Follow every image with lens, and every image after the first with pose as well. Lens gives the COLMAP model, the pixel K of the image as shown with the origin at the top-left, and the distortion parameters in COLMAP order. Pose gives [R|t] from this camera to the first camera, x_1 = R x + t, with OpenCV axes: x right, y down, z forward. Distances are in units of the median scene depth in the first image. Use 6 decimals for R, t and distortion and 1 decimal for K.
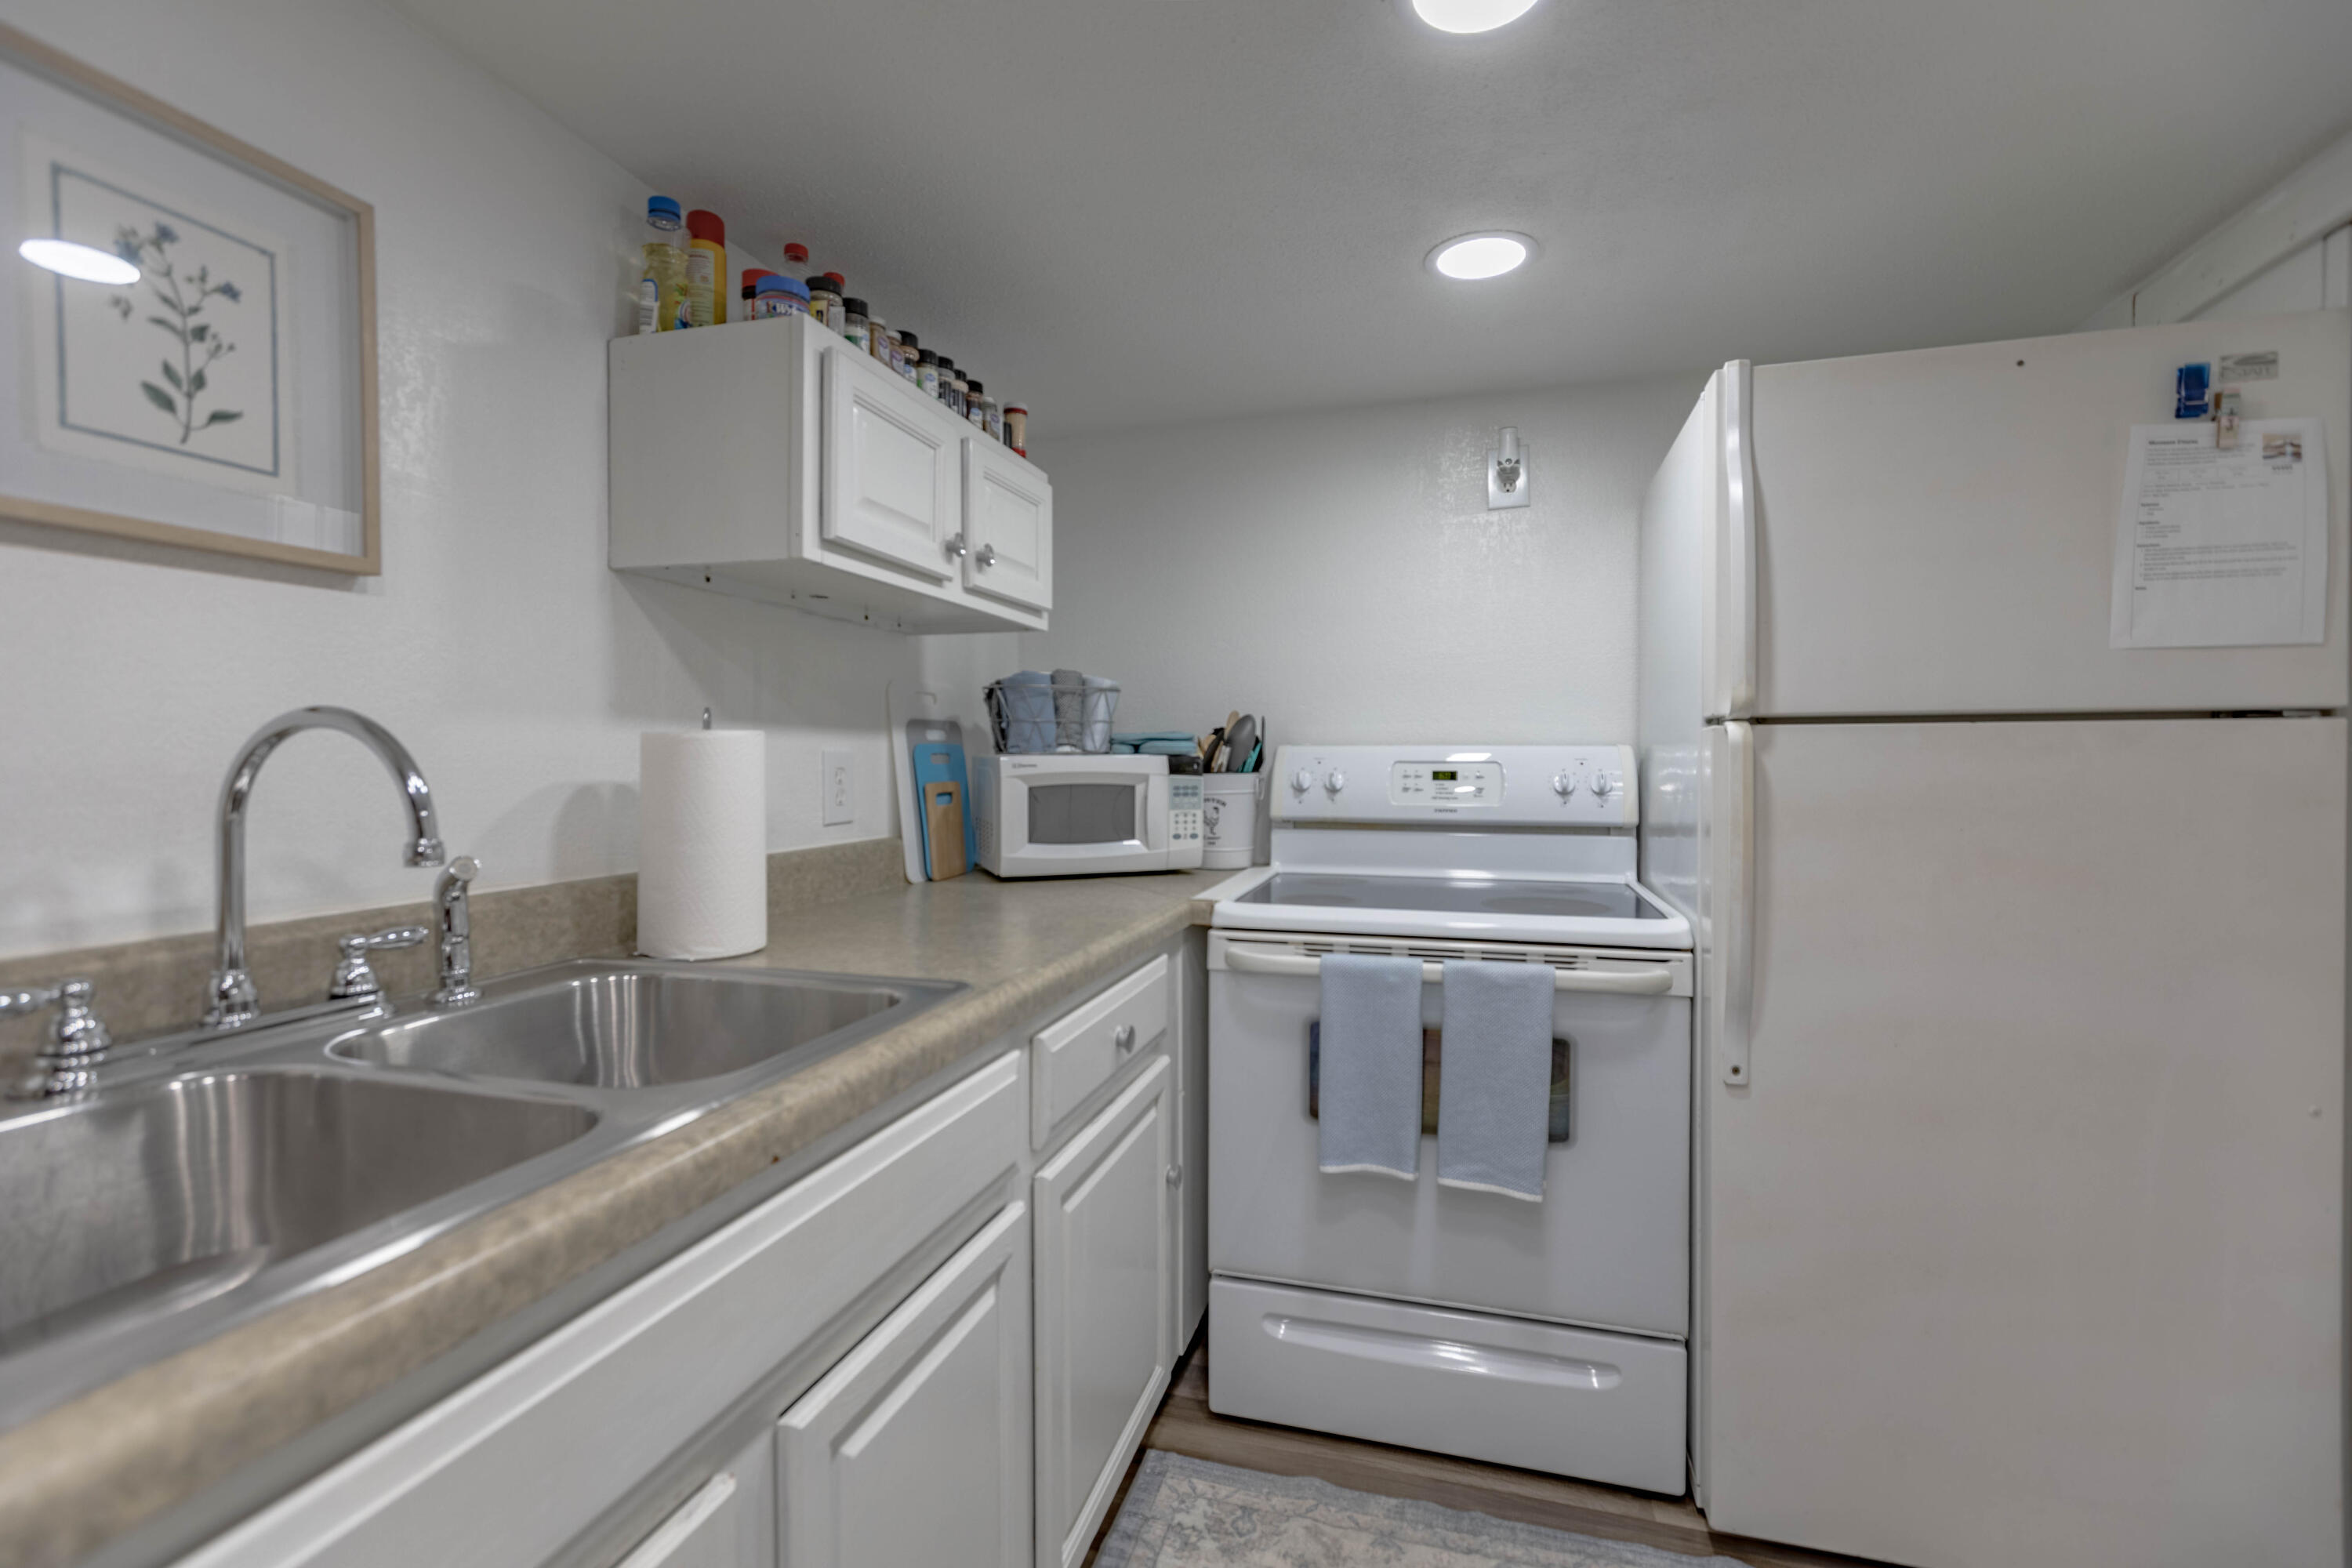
lens RADIAL K [[1035.1, 0, 1169.6], [0, 1035.1, 780.1], [0, 0, 1]] dist [-0.000739, 0.000116]
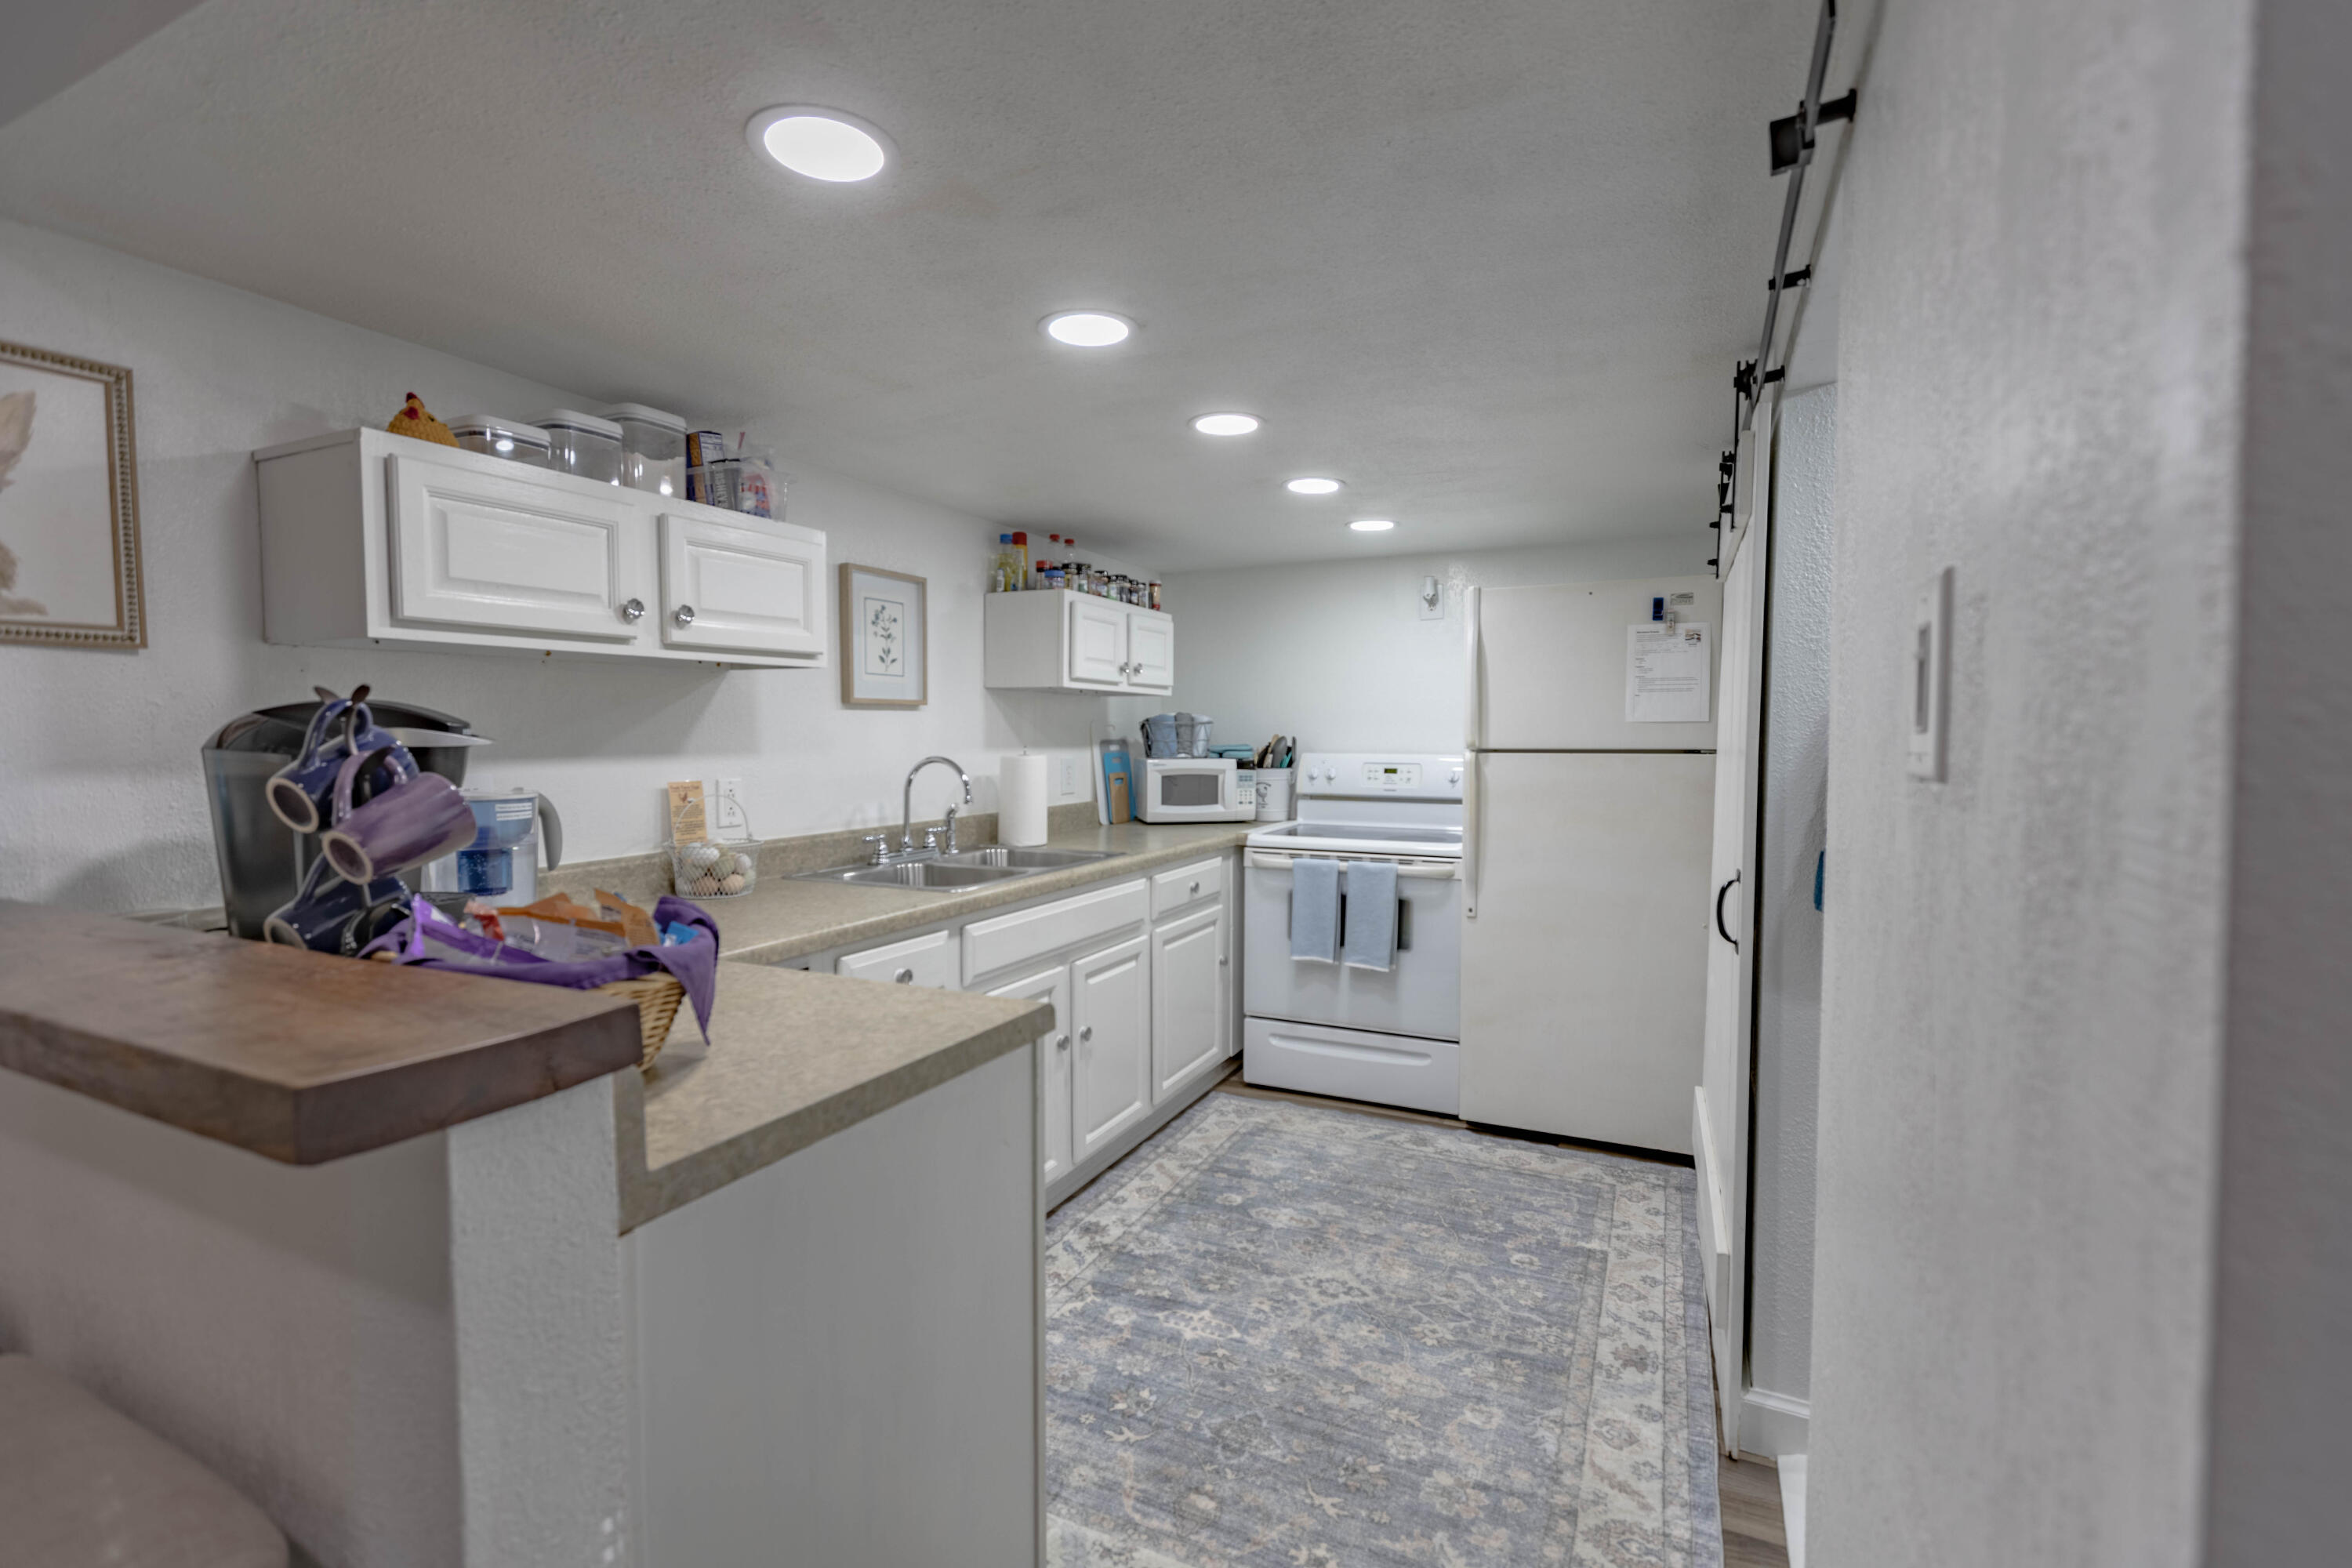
lens RADIAL K [[1053.7, 0, 1184.9], [0, 1053.7, 781.1], [0, 0, 1]] dist [0.014468, 0.000014]
pose [[0.988608, 0.008859, -0.150253, 0.234151], [-0.005120, 0.999668, 0.025258, -0.039138], [0.150427, -0.024201, 0.988325, -1.084056]]
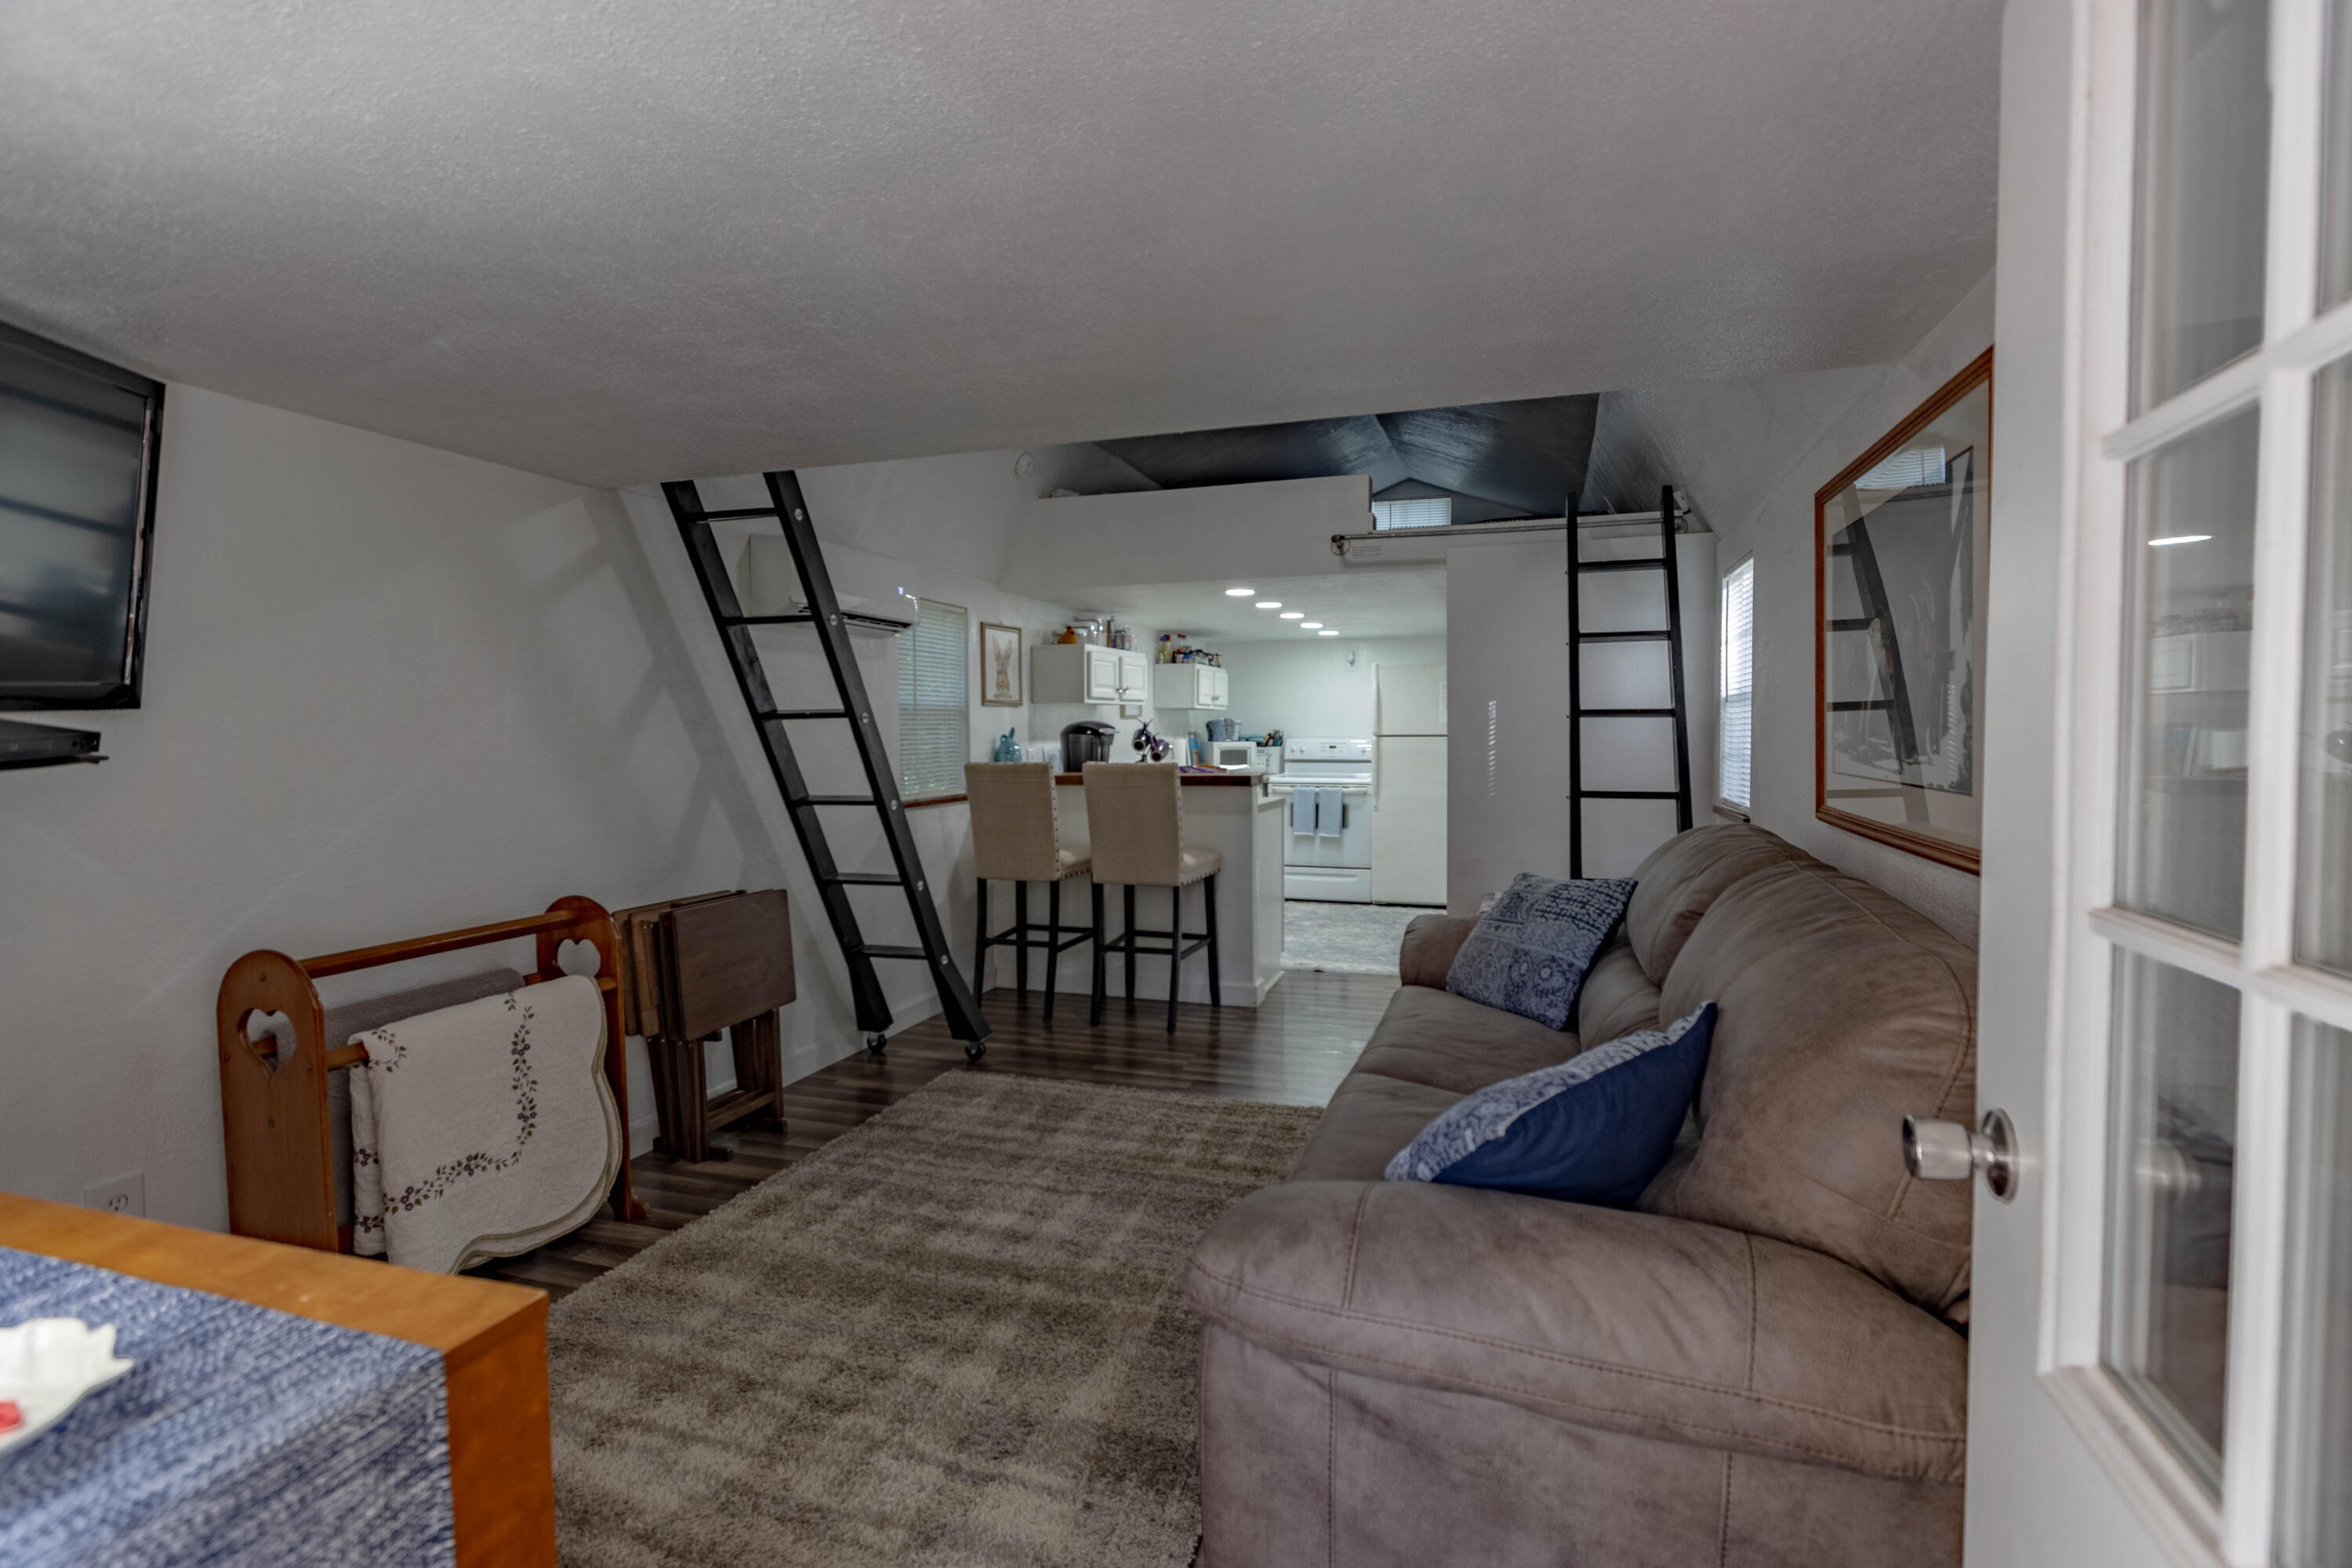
lens RADIAL K [[1053.7, 0, 1184.9], [0, 1053.7, 781.1], [0, 0, 1]] dist [0.014468, 0.000014]
pose [[0.999628, -0.002821, -0.027134, -0.188297], [0.003620, 0.999561, 0.029418, 0.005874], [0.027039, -0.029506, 0.999199, -3.371197]]
